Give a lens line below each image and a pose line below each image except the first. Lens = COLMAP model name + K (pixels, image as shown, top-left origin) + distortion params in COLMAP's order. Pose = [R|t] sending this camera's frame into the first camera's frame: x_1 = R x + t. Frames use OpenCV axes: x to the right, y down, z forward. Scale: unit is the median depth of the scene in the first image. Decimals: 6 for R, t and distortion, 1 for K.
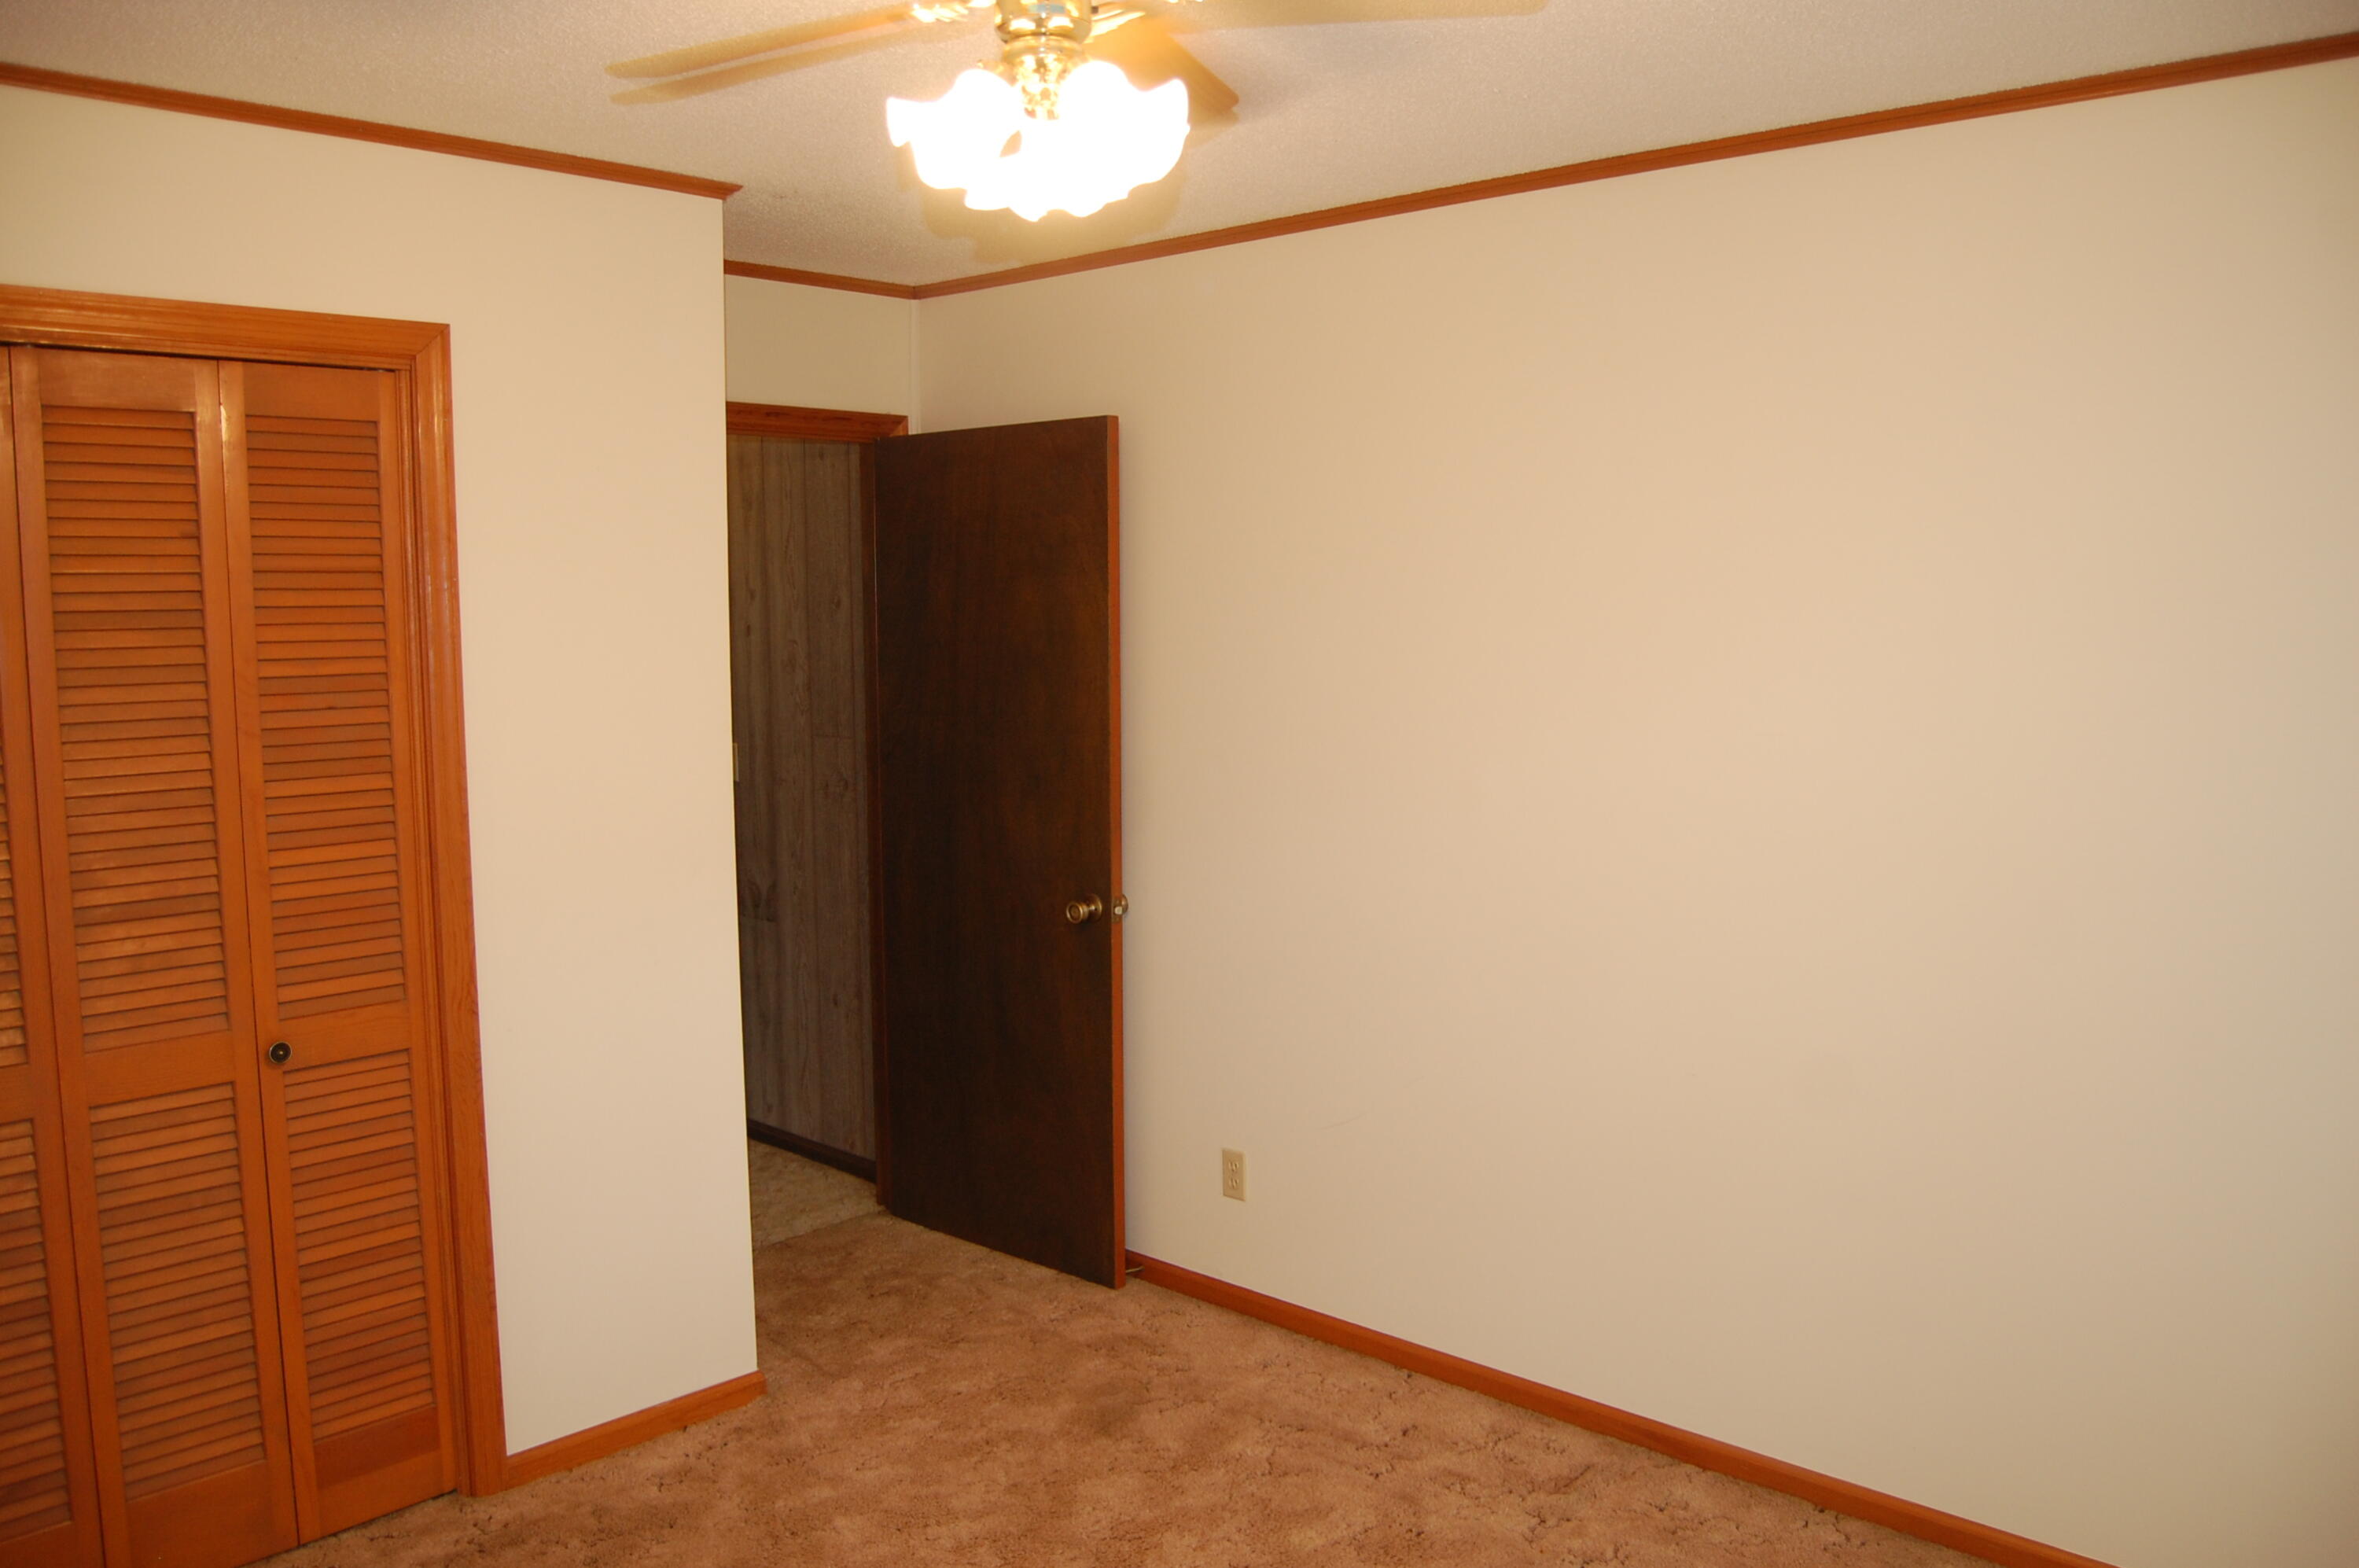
lens RADIAL K [[1835.2, 0, 1179.8], [0, 1835.2, 784.0], [0, 0, 1]] dist [-0.099349, 0.043496]
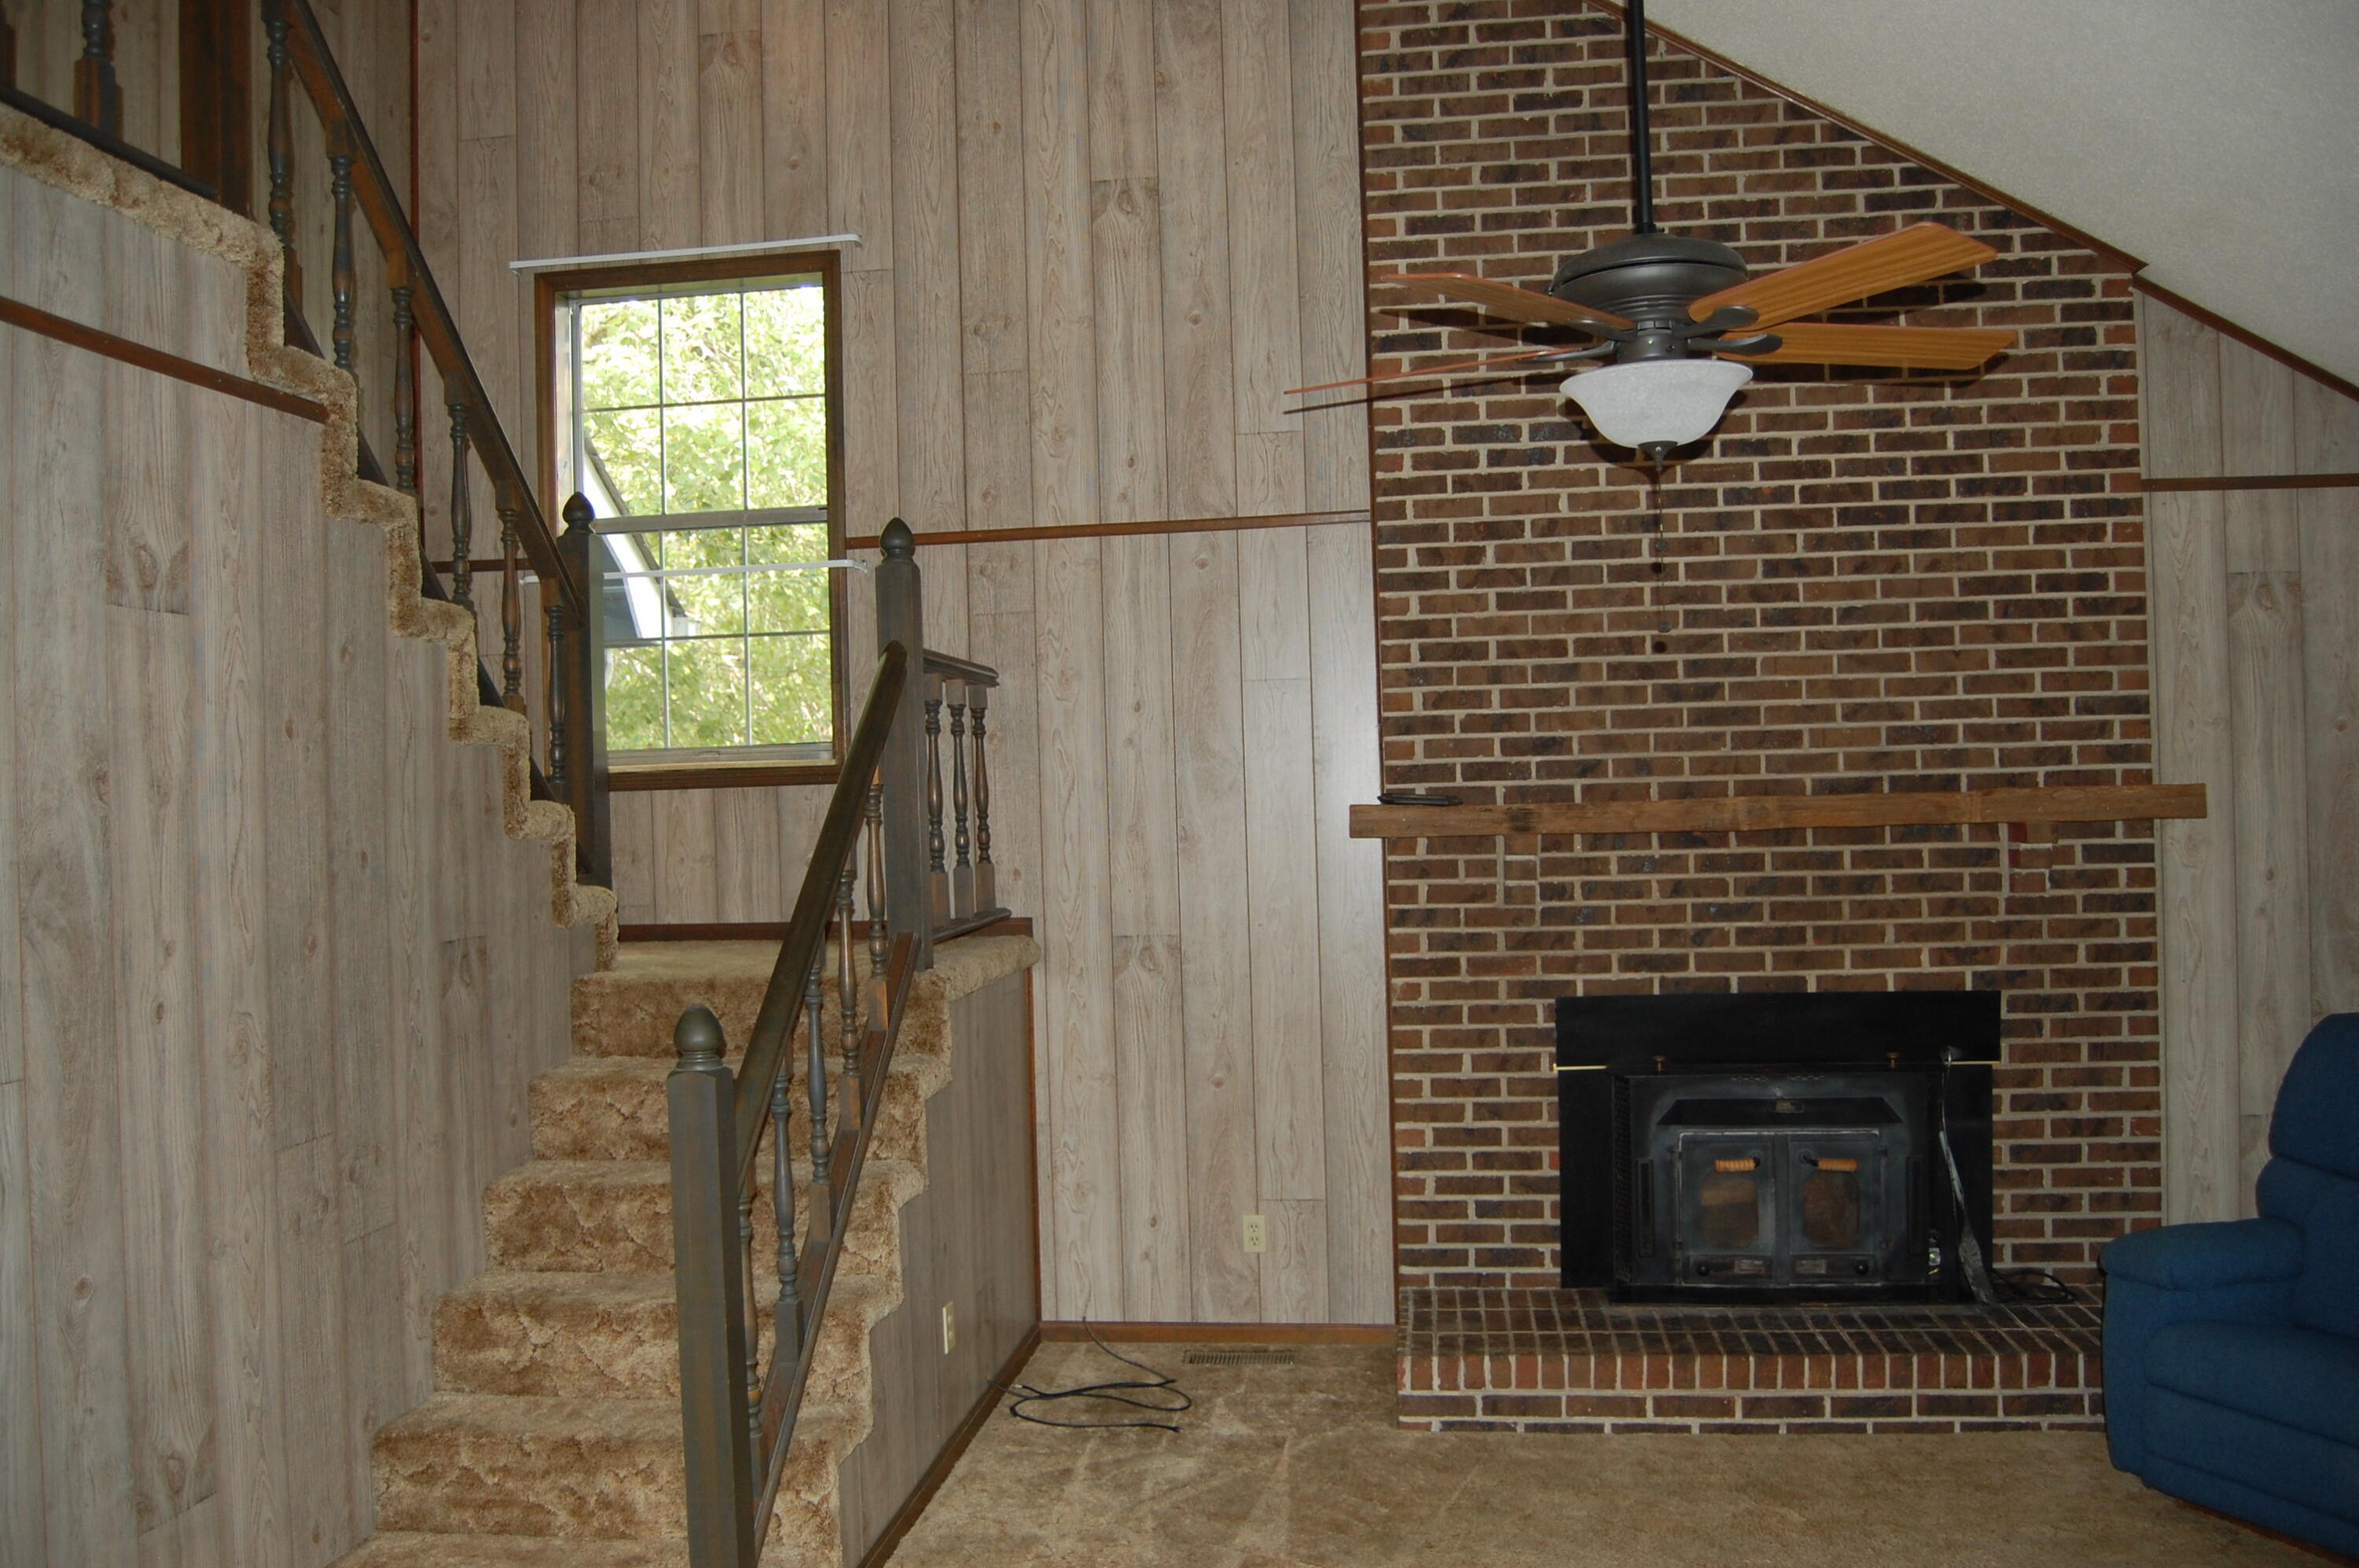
lens RADIAL K [[1835.2, 0, 1170.7], [0, 1835.2, 791.2], [0, 0, 1]] dist [-0.099349, 0.043496]
pose [[-0.580178, 0.022739, 0.814172, -0.905811], [0.111666, 0.992392, 0.051857, -0.151308], [-0.806799, 0.121002, -0.578303, 1.090556]]
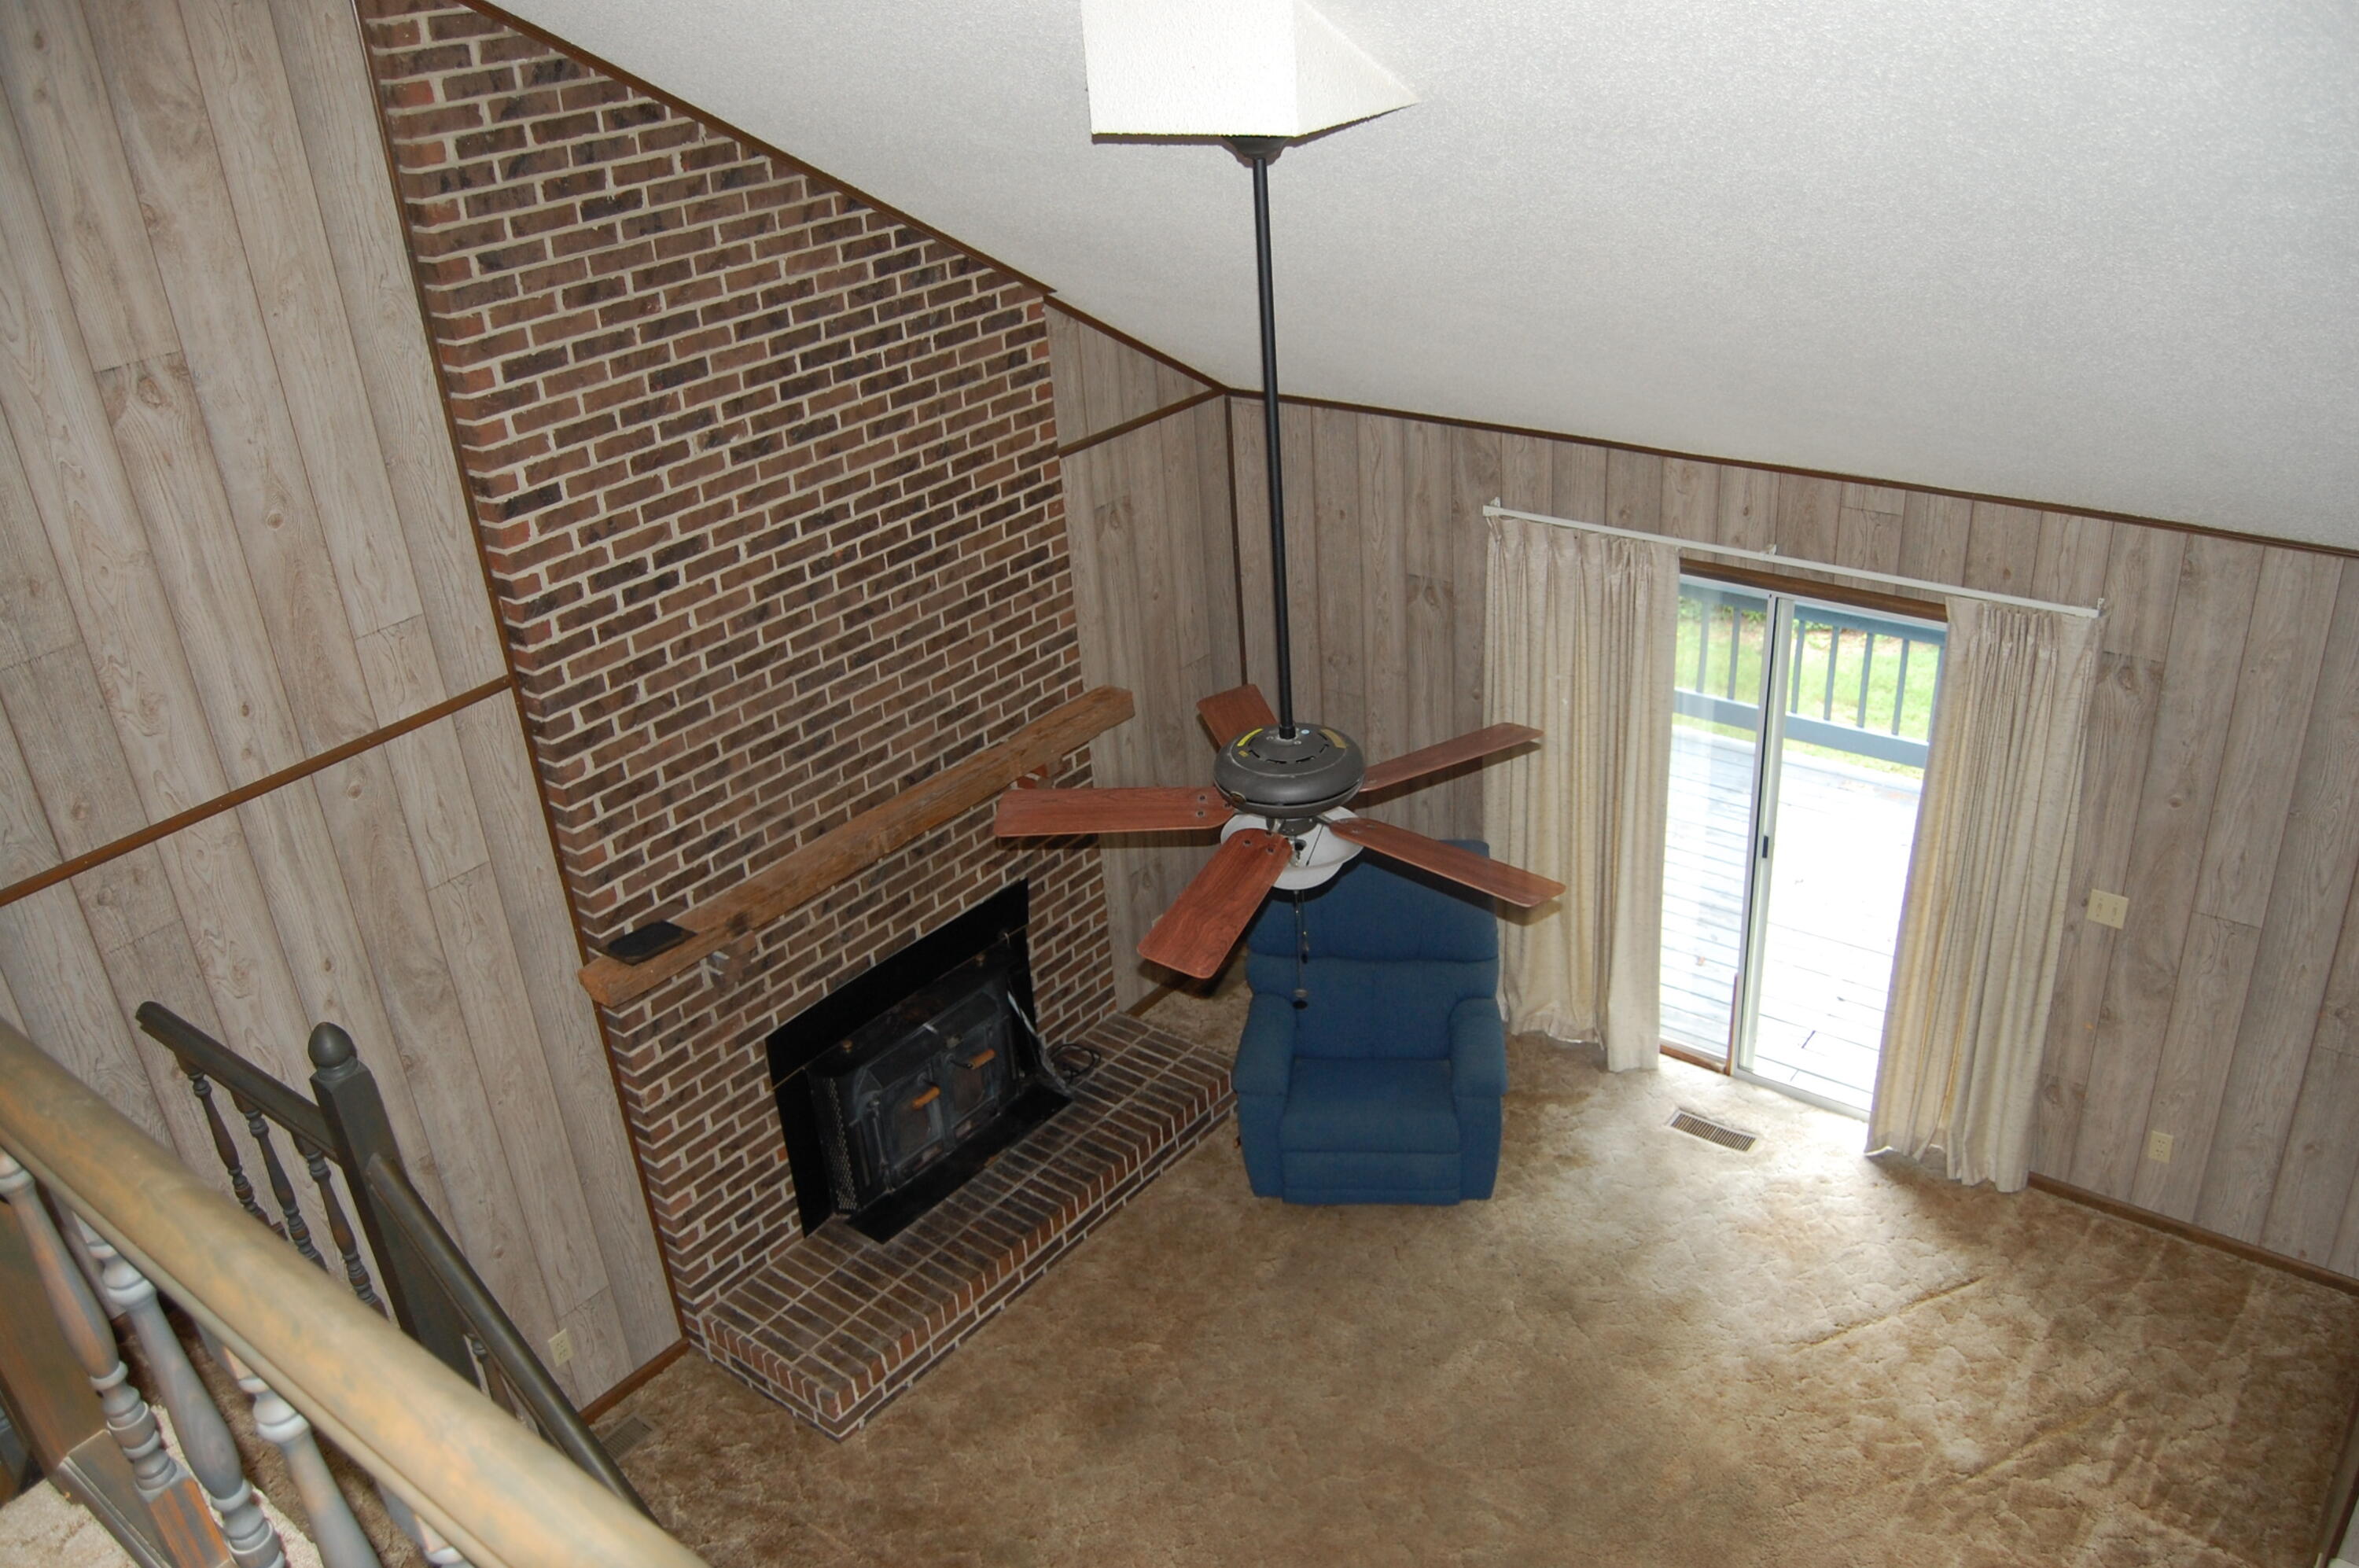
lens RADIAL K [[1835.2, 0, 1168.4], [0, 1835.2, 786.6], [0, 0, 1]] dist [-0.099349, 0.043496]
pose [[-0.993593, 0.105719, -0.039961, -0.435003], [0.067890, 0.840968, 0.536808, -0.675556], [0.090357, 0.530656, -0.842757, 1.242325]]
